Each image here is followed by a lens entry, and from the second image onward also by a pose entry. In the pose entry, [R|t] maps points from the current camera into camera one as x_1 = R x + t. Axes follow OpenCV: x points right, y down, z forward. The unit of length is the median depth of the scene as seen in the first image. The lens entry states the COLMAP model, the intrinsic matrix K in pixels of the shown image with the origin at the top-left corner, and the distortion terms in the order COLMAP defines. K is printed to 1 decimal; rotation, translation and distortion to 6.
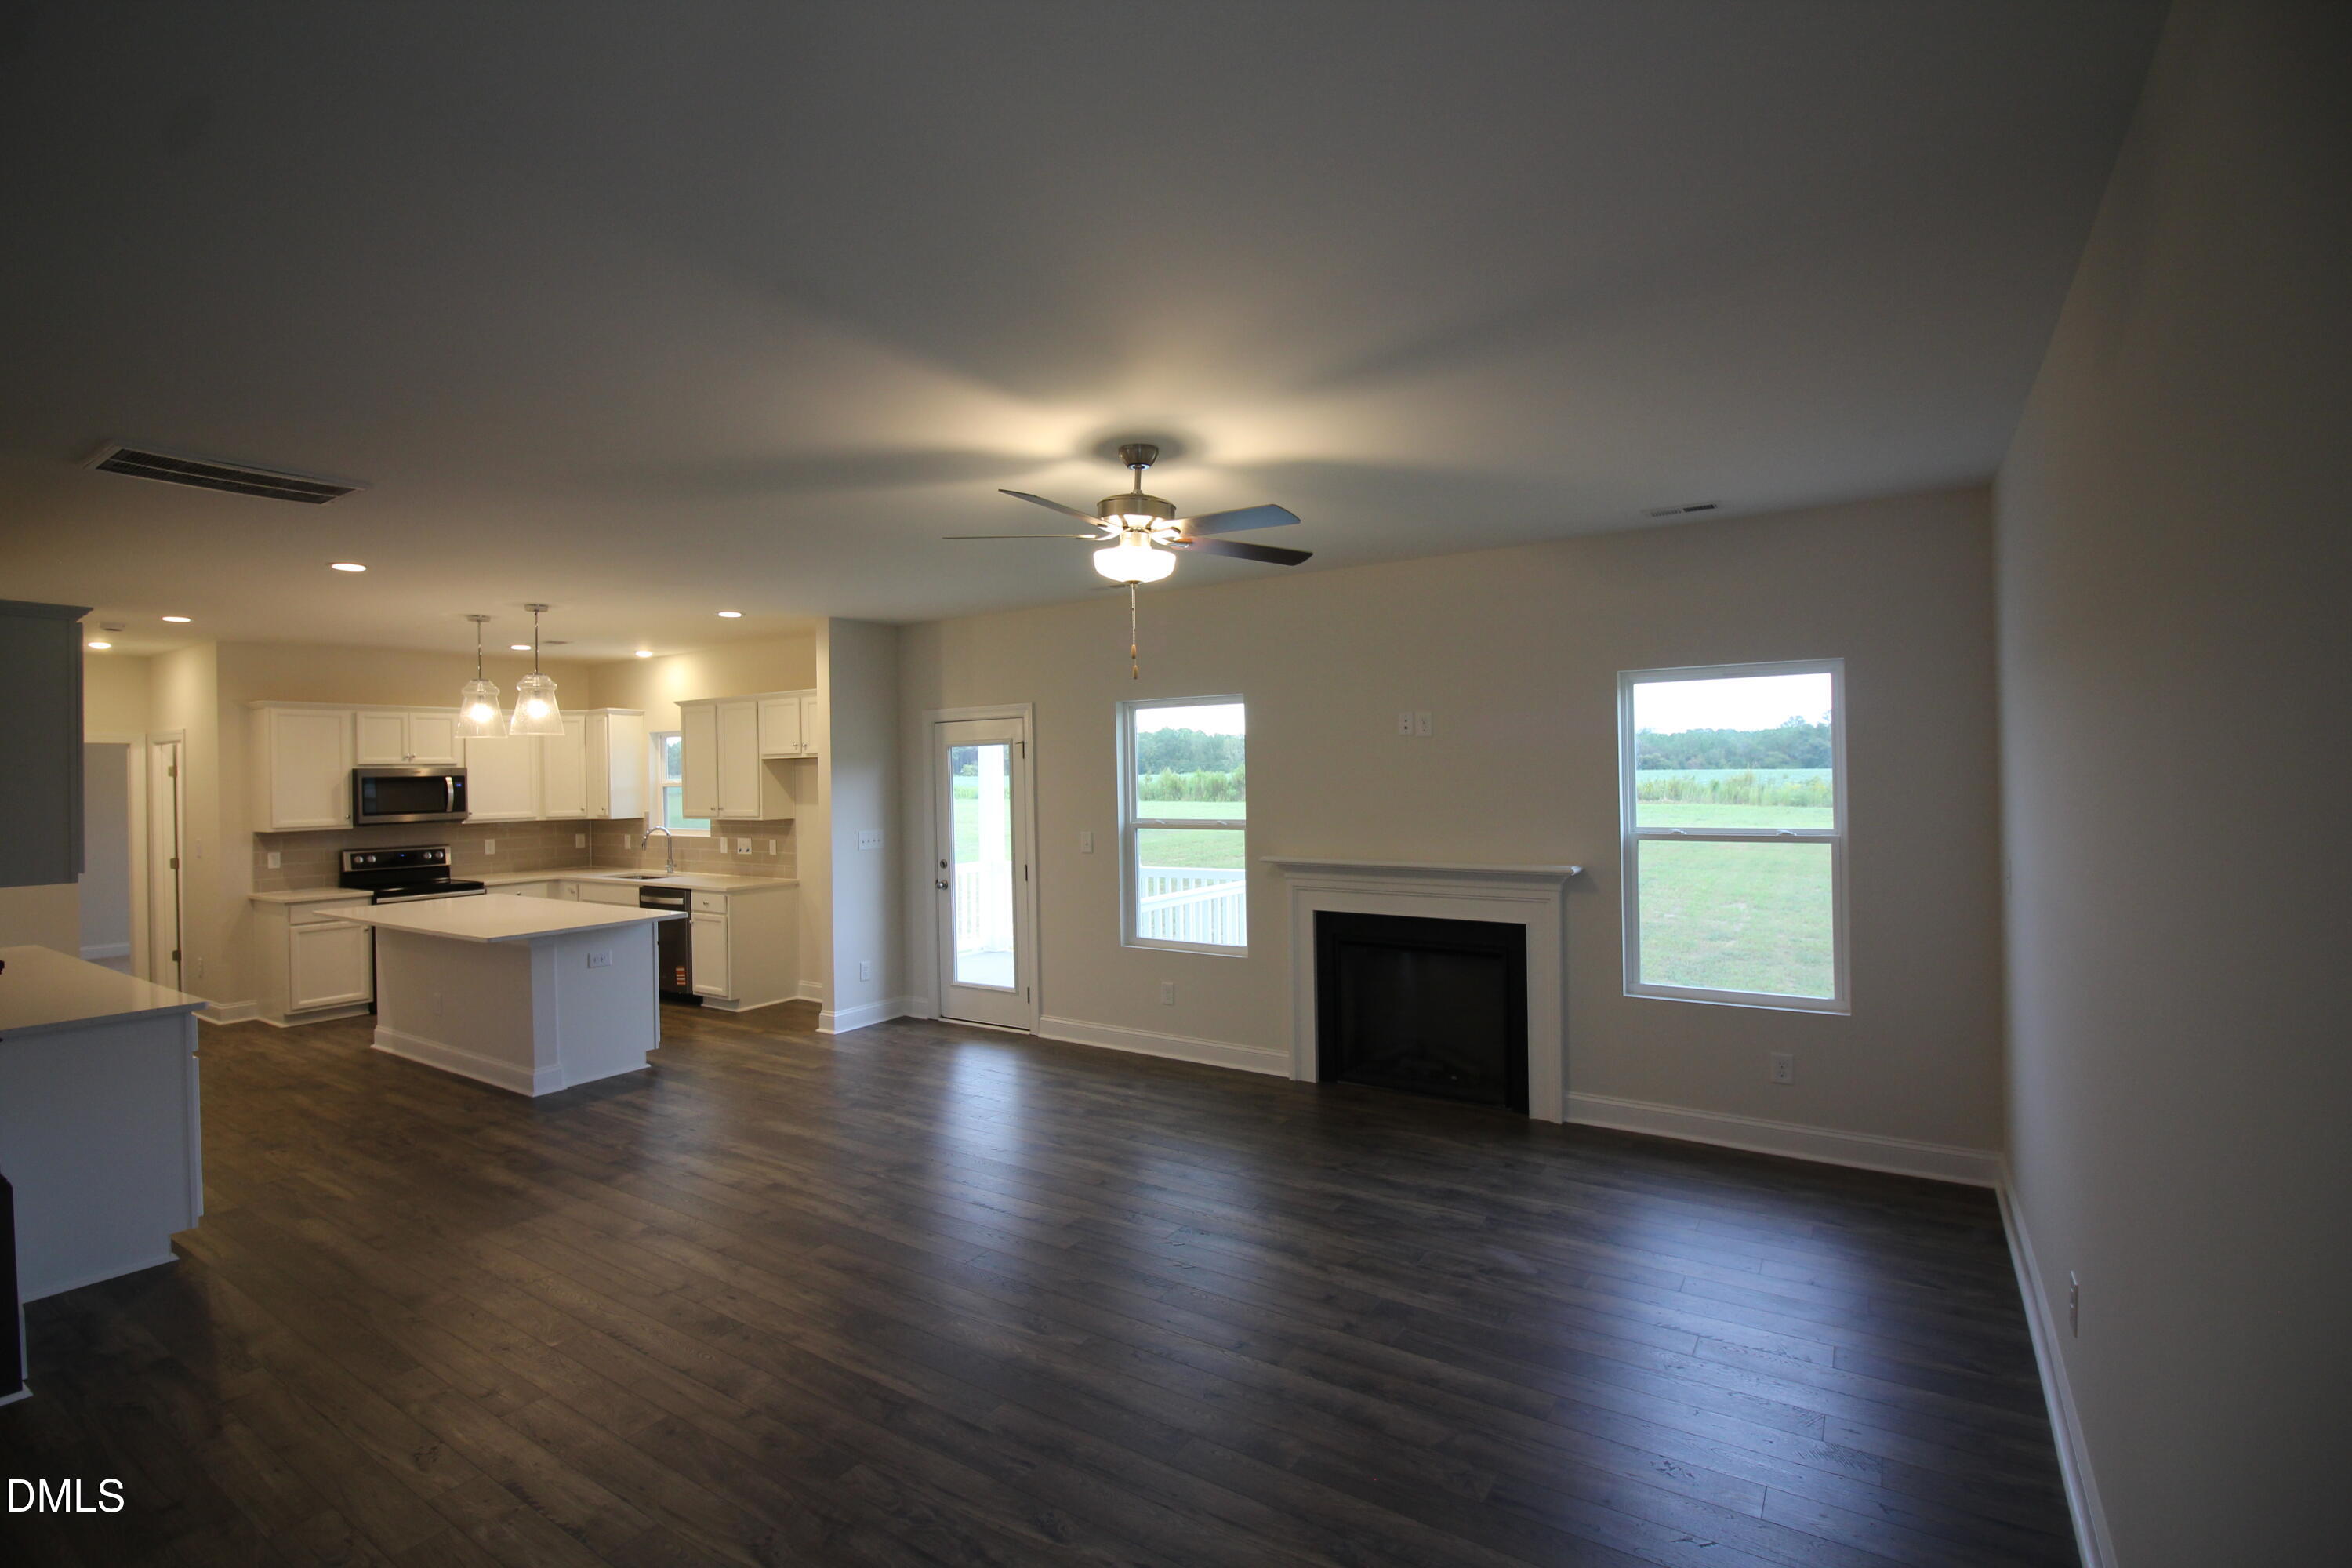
lens RADIAL K [[1091.7, 0, 1159.8], [0, 1091.7, 769.5], [0, 0, 1]] dist [-0.011762, -0.004799]
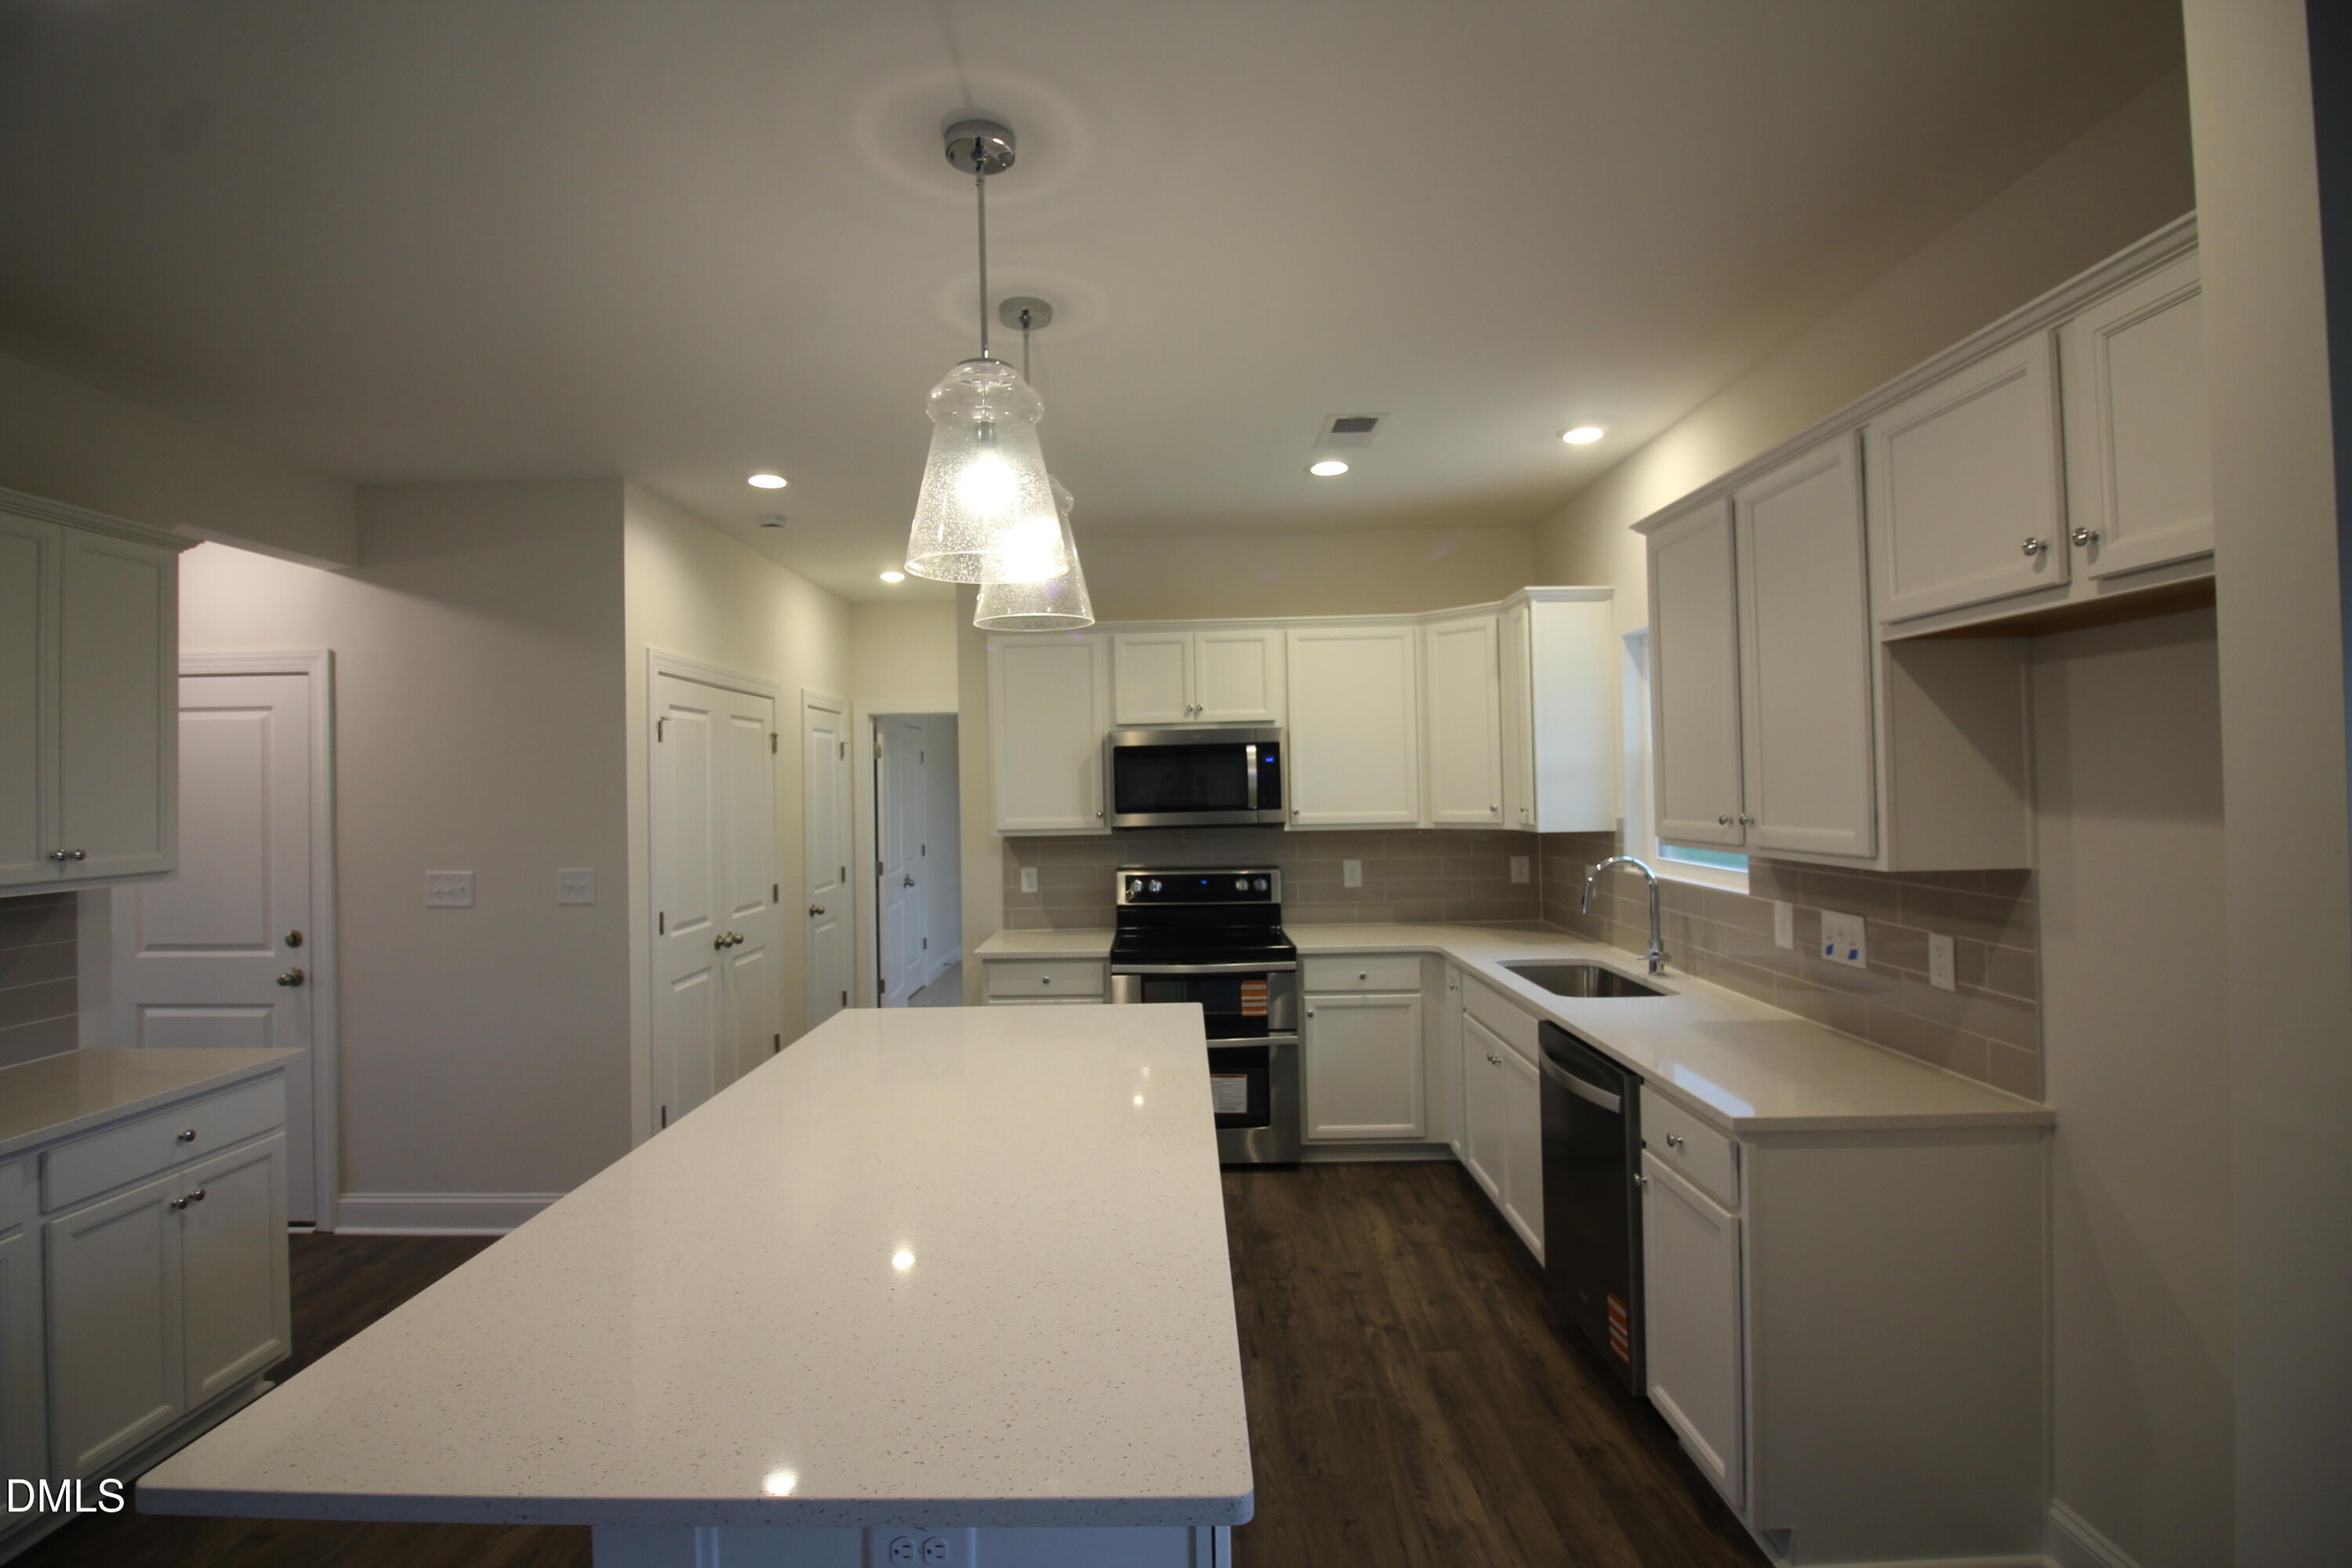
lens RADIAL K [[1091.7, 0, 1144.3], [0, 1091.7, 763.5], [0, 0, 1]] dist [-0.011762, -0.004799]
pose [[0.535675, -0.009278, -0.844373, -0.224648], [0.013767, 0.999903, -0.002254, 0.016984], [0.844312, -0.010417, 0.535751, 0.664567]]
